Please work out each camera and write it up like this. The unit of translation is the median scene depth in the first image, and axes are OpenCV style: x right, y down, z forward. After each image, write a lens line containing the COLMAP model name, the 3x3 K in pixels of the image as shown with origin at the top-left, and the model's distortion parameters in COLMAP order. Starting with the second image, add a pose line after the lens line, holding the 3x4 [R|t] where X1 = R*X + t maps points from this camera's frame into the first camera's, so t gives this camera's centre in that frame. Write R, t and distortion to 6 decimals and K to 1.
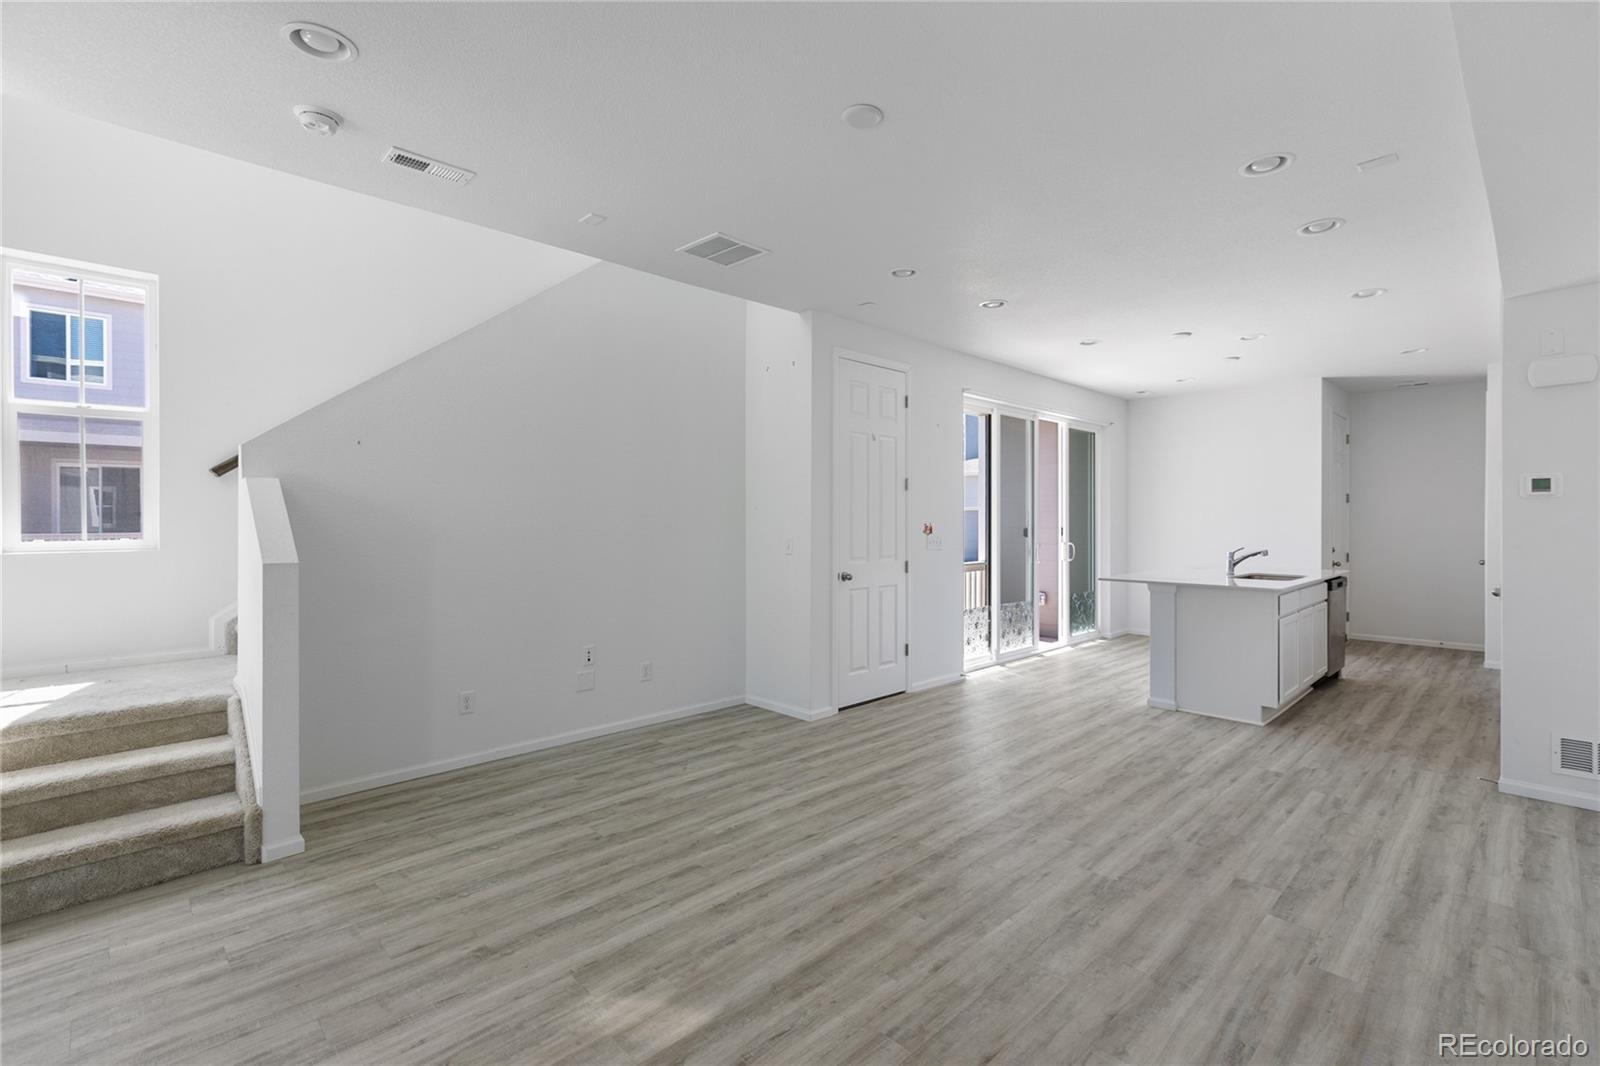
lens RADIAL K [[723.6, 0, 789.1], [0, 723.6, 525.4], [0, 0, 1]] dist [0.004593, -0.002193]
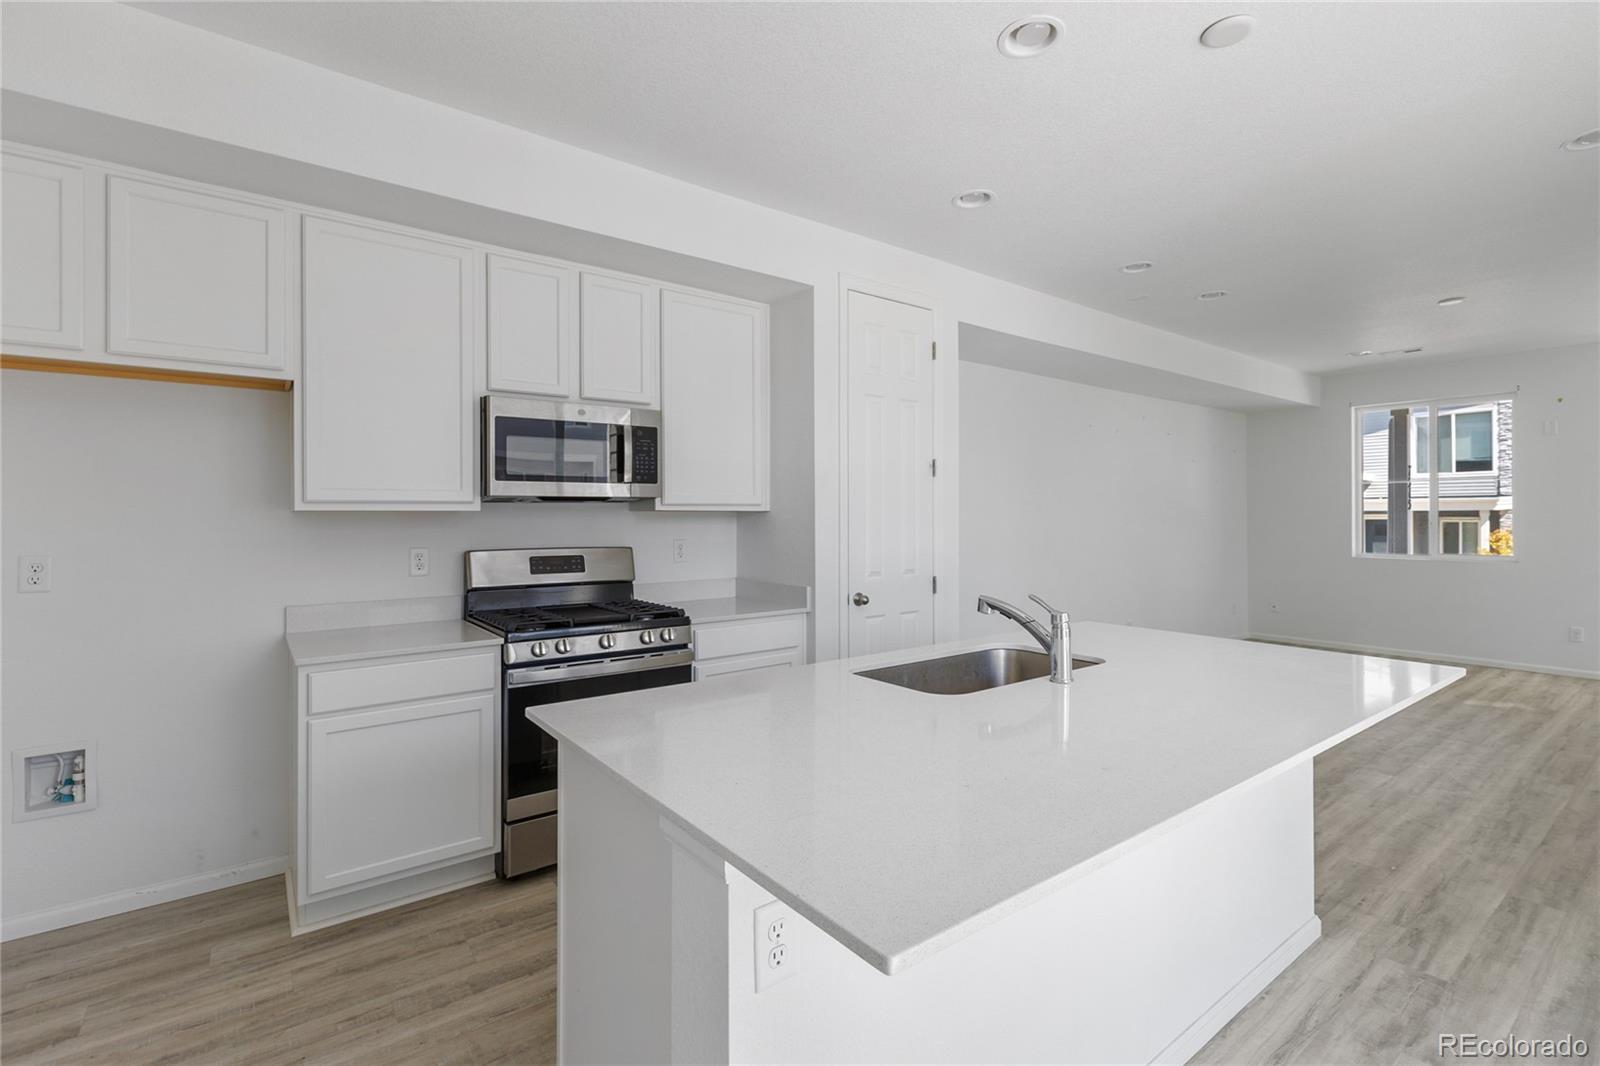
lens RADIAL K [[723.6, 0, 806.3], [0, 723.6, 522.0], [0, 0, 1]] dist [0.004593, -0.002193]
pose [[-0.994450, 0.001681, 0.105198, 1.318767], [0.003421, 0.999860, 0.016357, -0.020696], [-0.105156, 0.016626, -0.994317, 2.547036]]
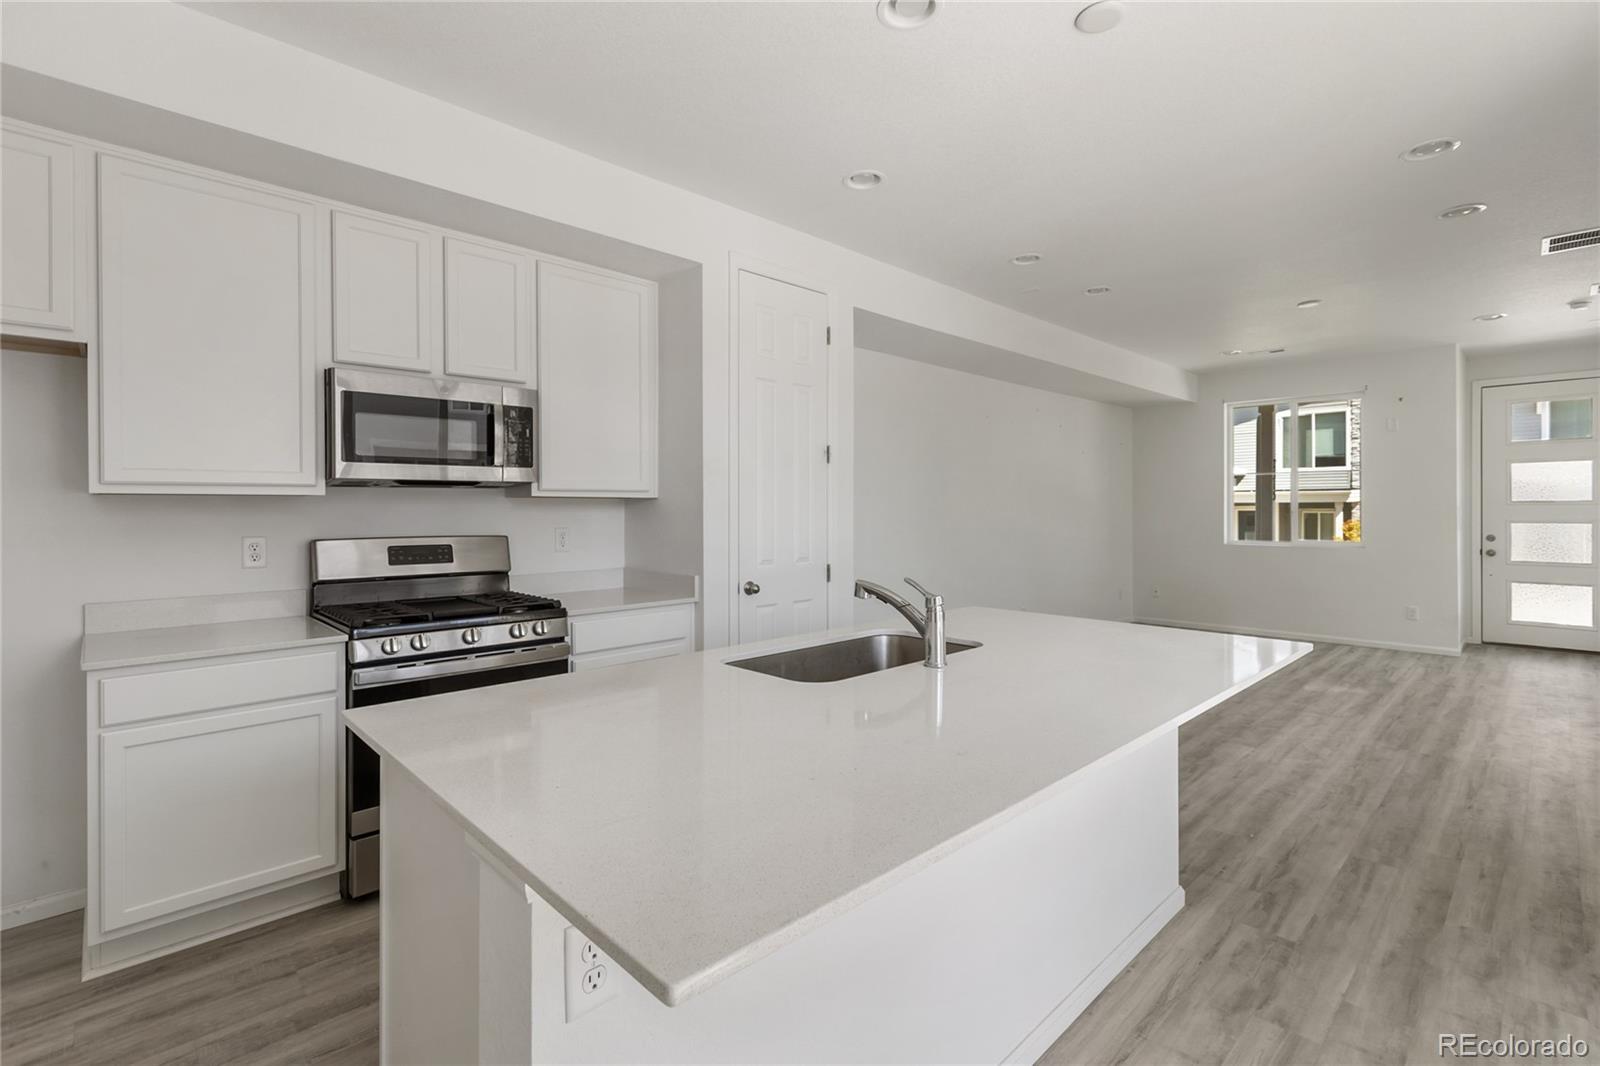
lens RADIAL K [[723.6, 0, 805.2], [0, 723.6, 520.5], [0, 0, 1]] dist [0.004593, -0.002193]
pose [[-0.999940, 0.003011, -0.010540, 1.281142], [0.002752, 0.999696, 0.024494, -0.010078], [0.010611, 0.024463, -0.999644, 2.511932]]
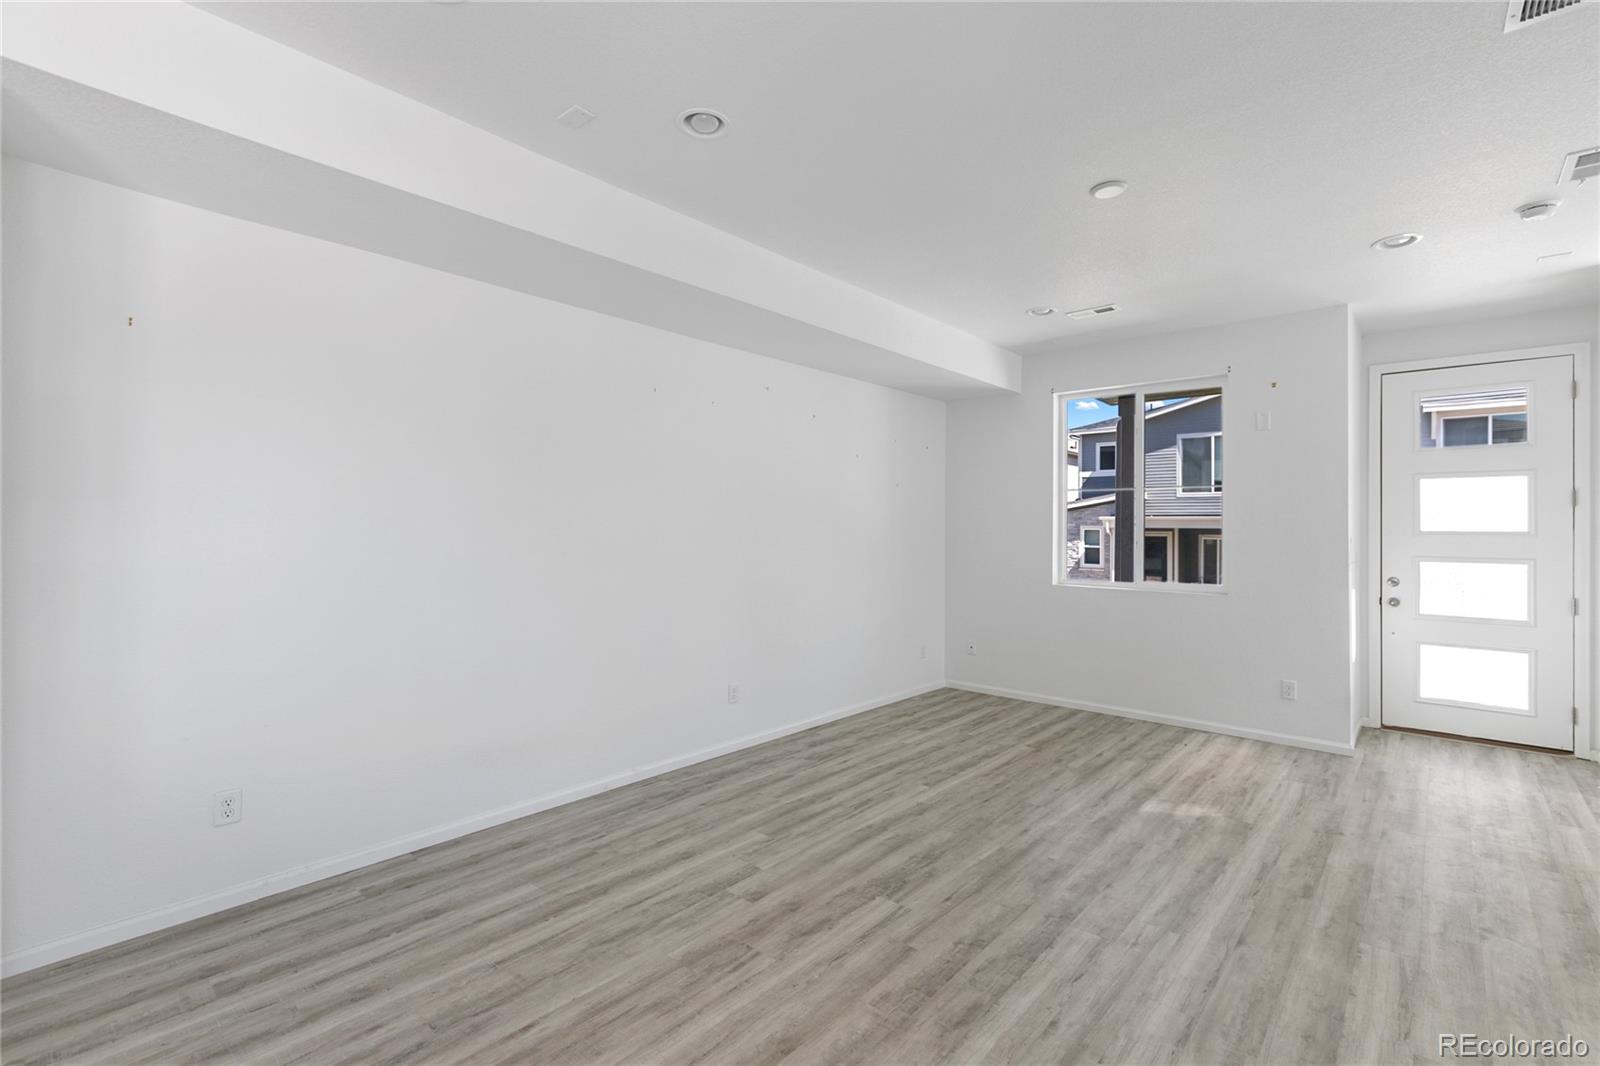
lens RADIAL K [[723.6, 0, 798.7], [0, 723.6, 530.6], [0, 0, 1]] dist [0.004593, -0.002193]
pose [[-0.996098, -0.008704, -0.087818, 0.584845], [-0.009697, 0.999894, 0.010893, -0.013677], [0.087714, 0.011703, -0.996077, 1.768403]]
